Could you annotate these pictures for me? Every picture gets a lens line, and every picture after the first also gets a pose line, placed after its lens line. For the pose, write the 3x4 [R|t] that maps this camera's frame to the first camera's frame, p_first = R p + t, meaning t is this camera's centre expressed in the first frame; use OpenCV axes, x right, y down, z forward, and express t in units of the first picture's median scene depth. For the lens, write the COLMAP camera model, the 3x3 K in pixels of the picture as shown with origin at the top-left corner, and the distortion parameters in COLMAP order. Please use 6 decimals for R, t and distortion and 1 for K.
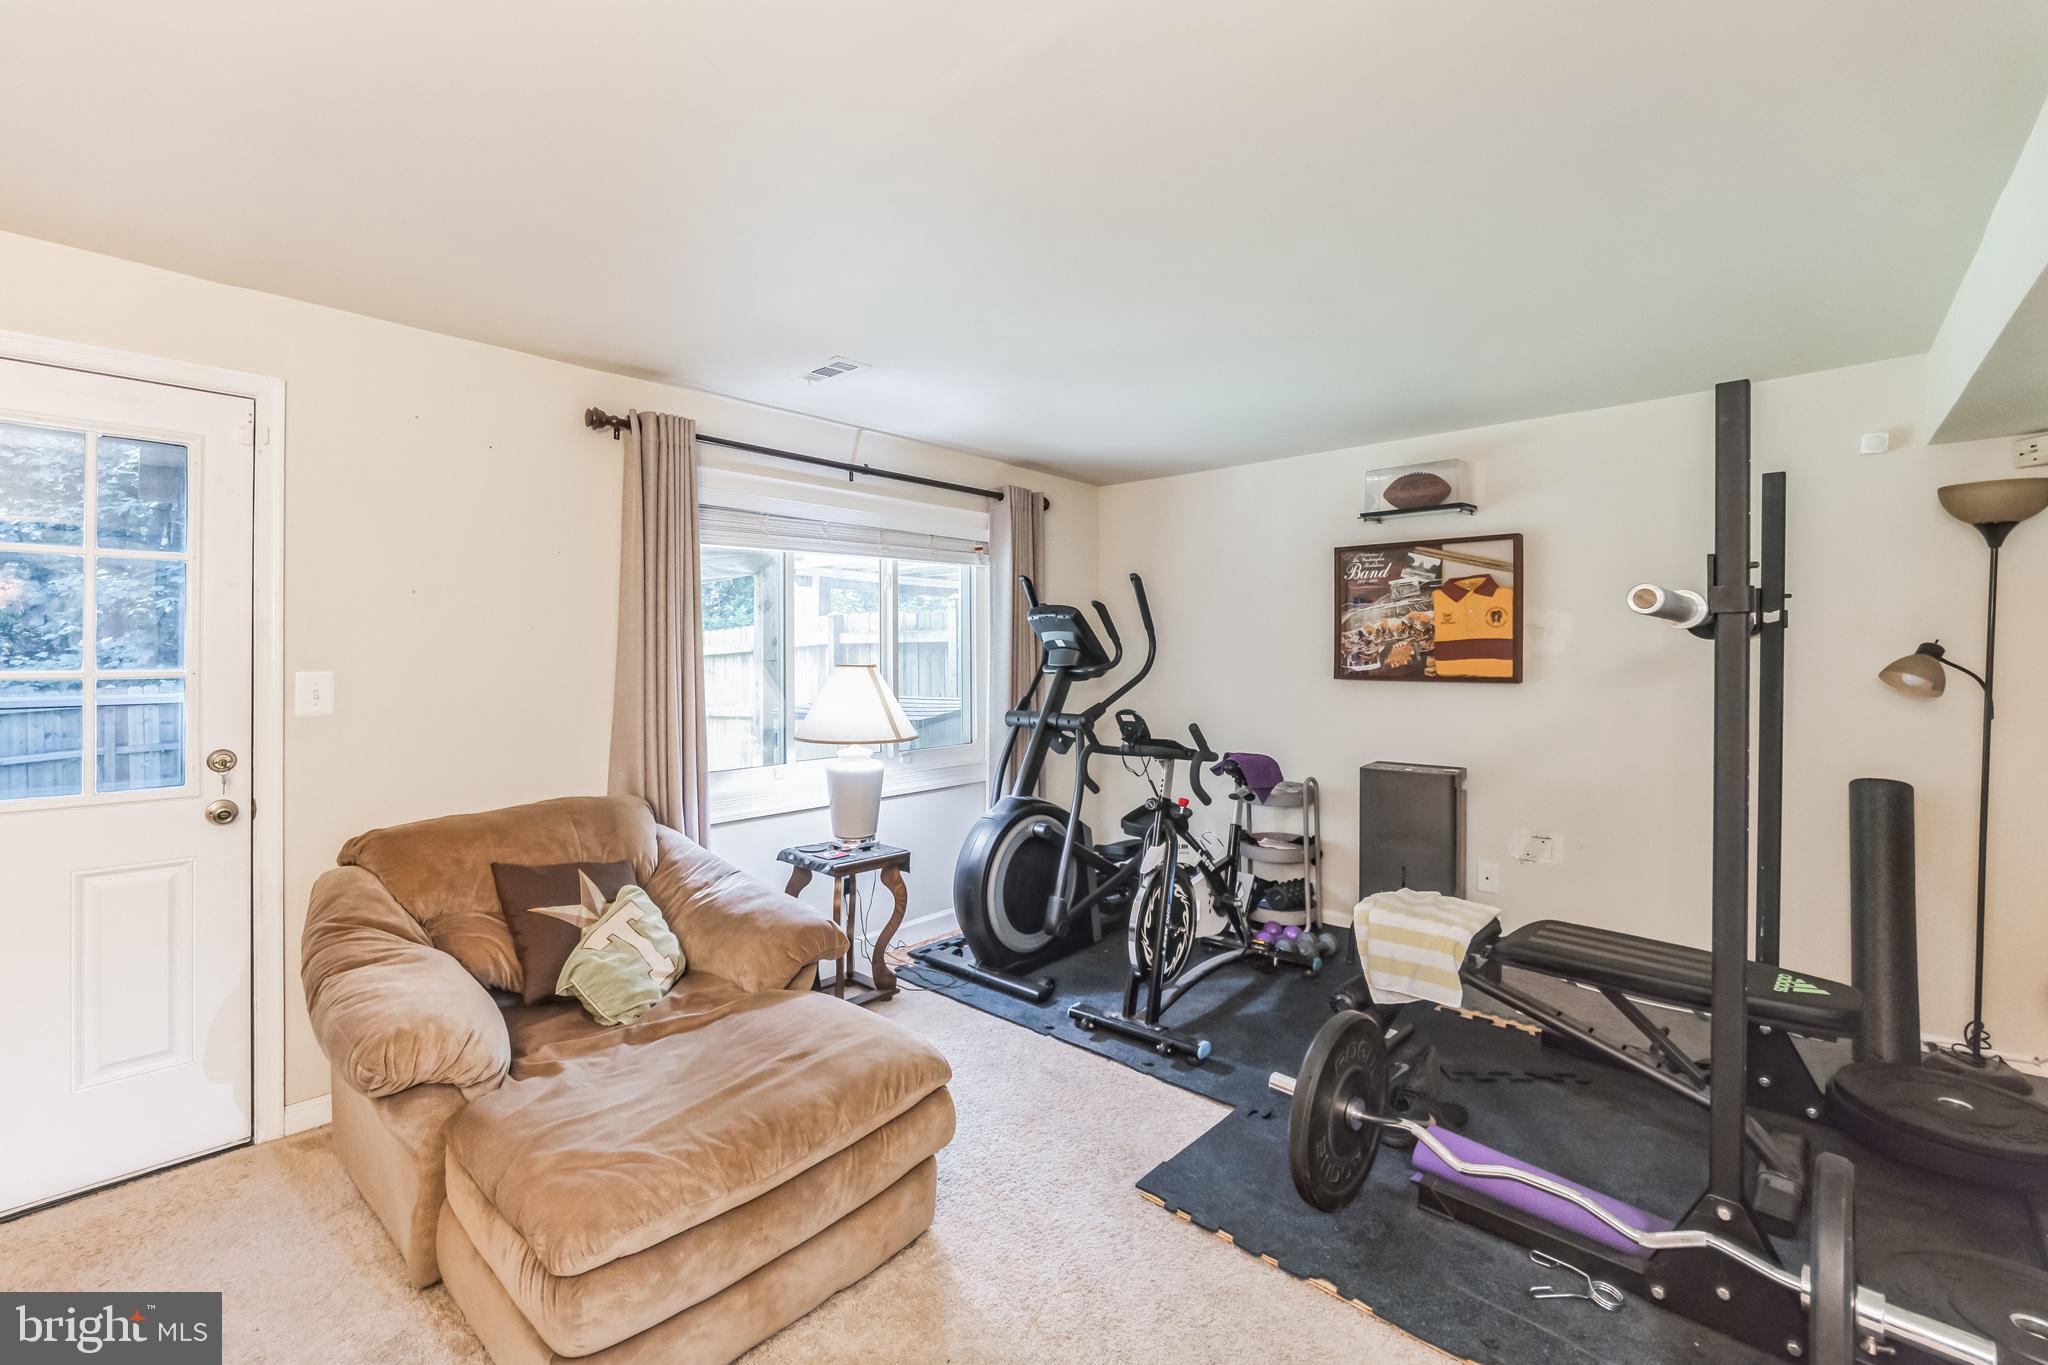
lens RADIAL K [[854.1, 0, 1017.2], [0, 854.1, 703.6], [0, 0, 1]] dist [0.000706, -0.000059]
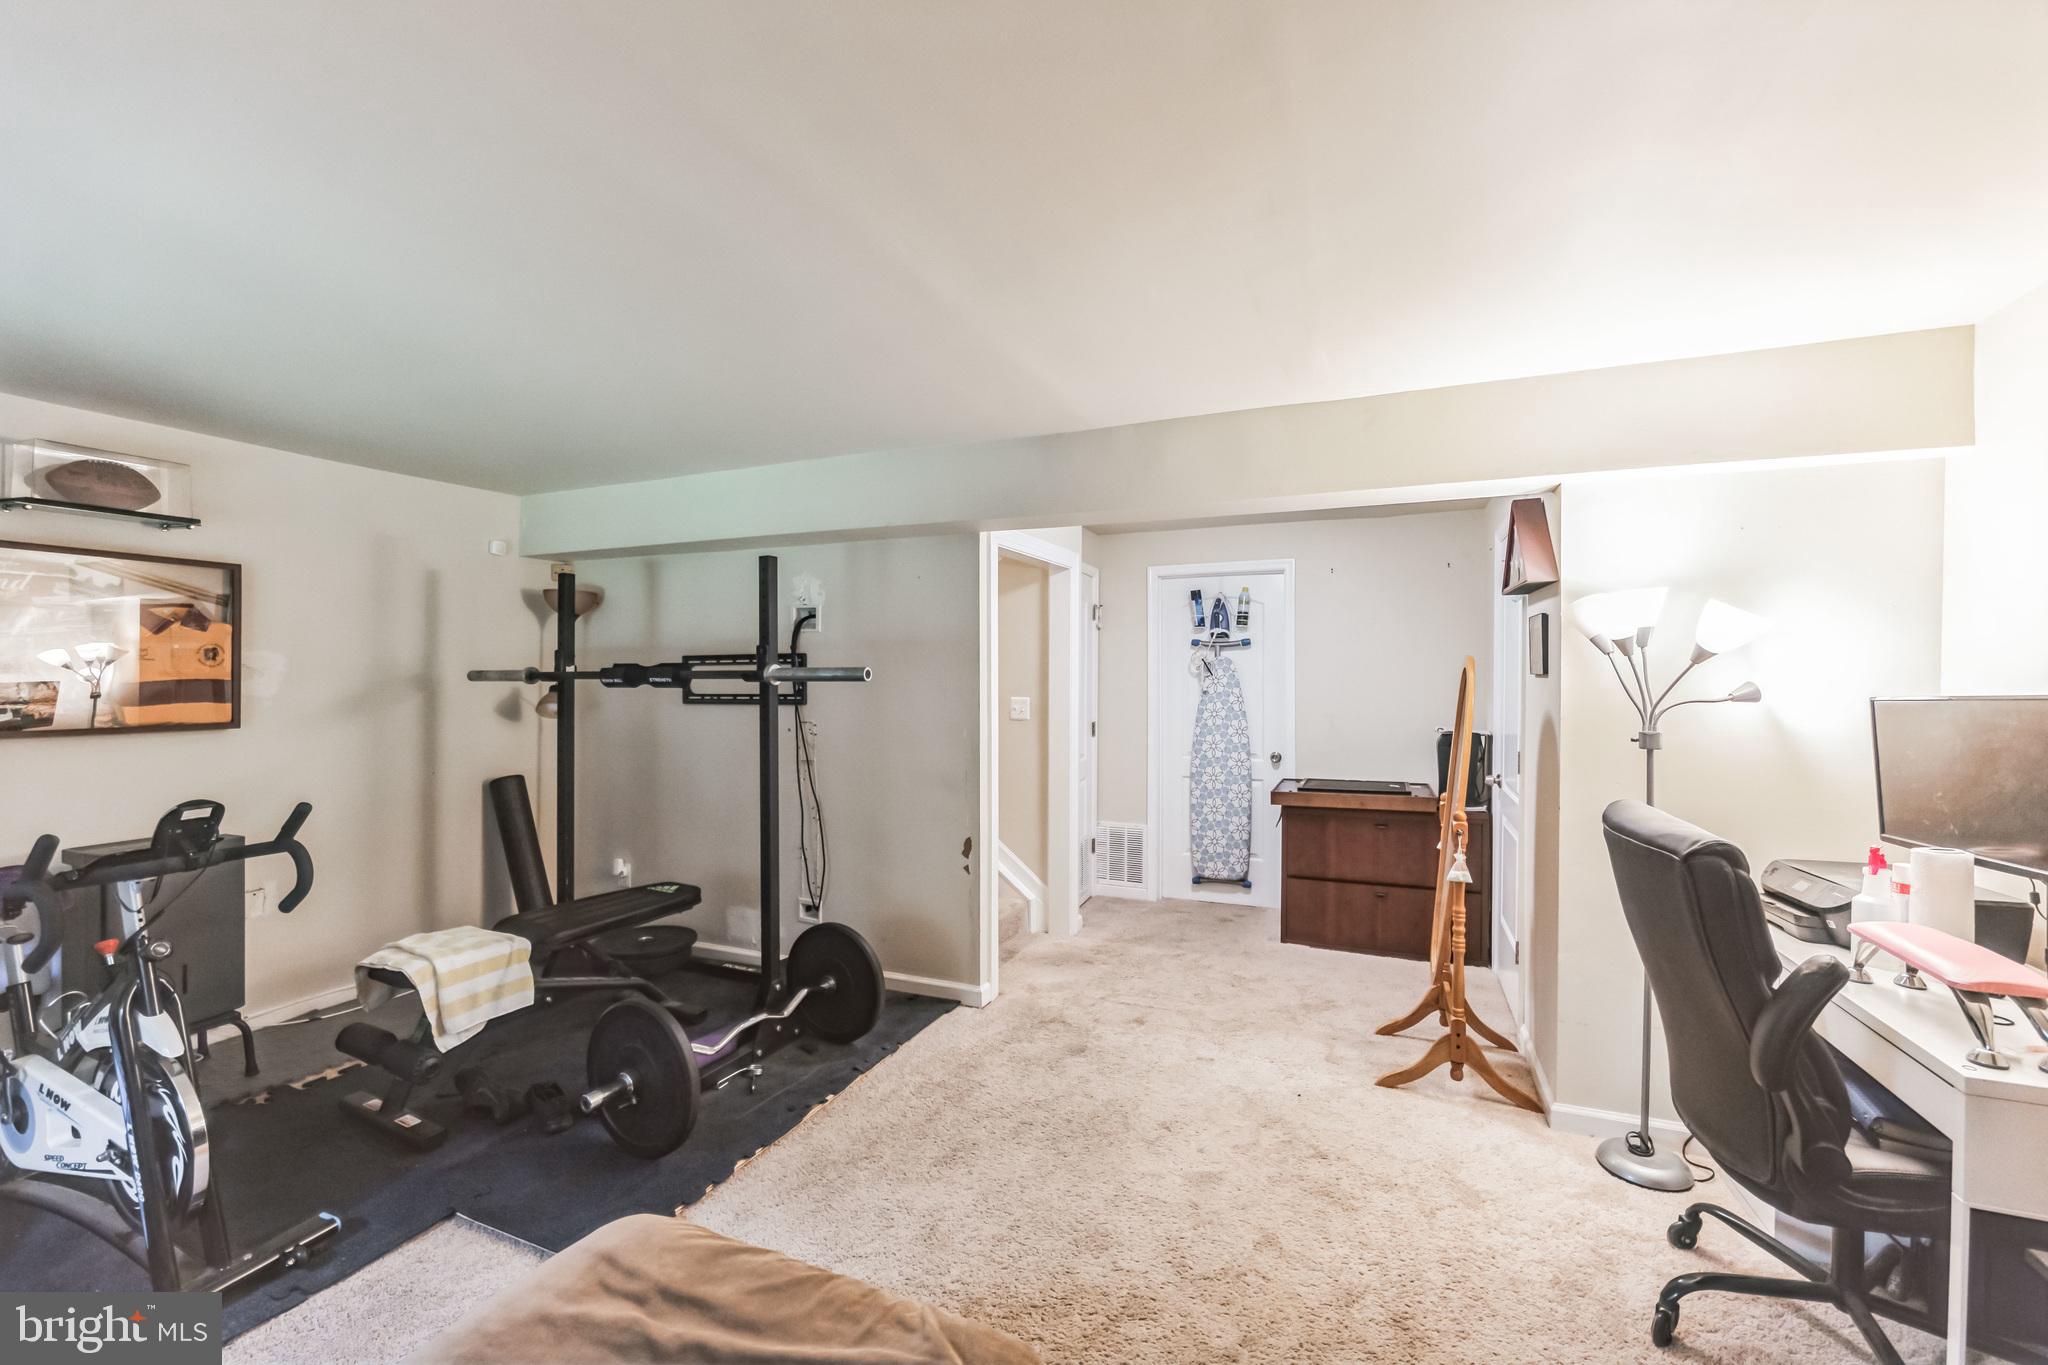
lens RADIAL K [[854.1, 0, 1017.2], [0, 854.1, 703.6], [0, 0, 1]] dist [0.000706, -0.000059]
pose [[-0.310175, -0.032662, 0.950118, -0.542813], [0.051227, 0.997383, 0.051010, -0.053447], [-0.949298, 0.064493, -0.307691, 0.486578]]
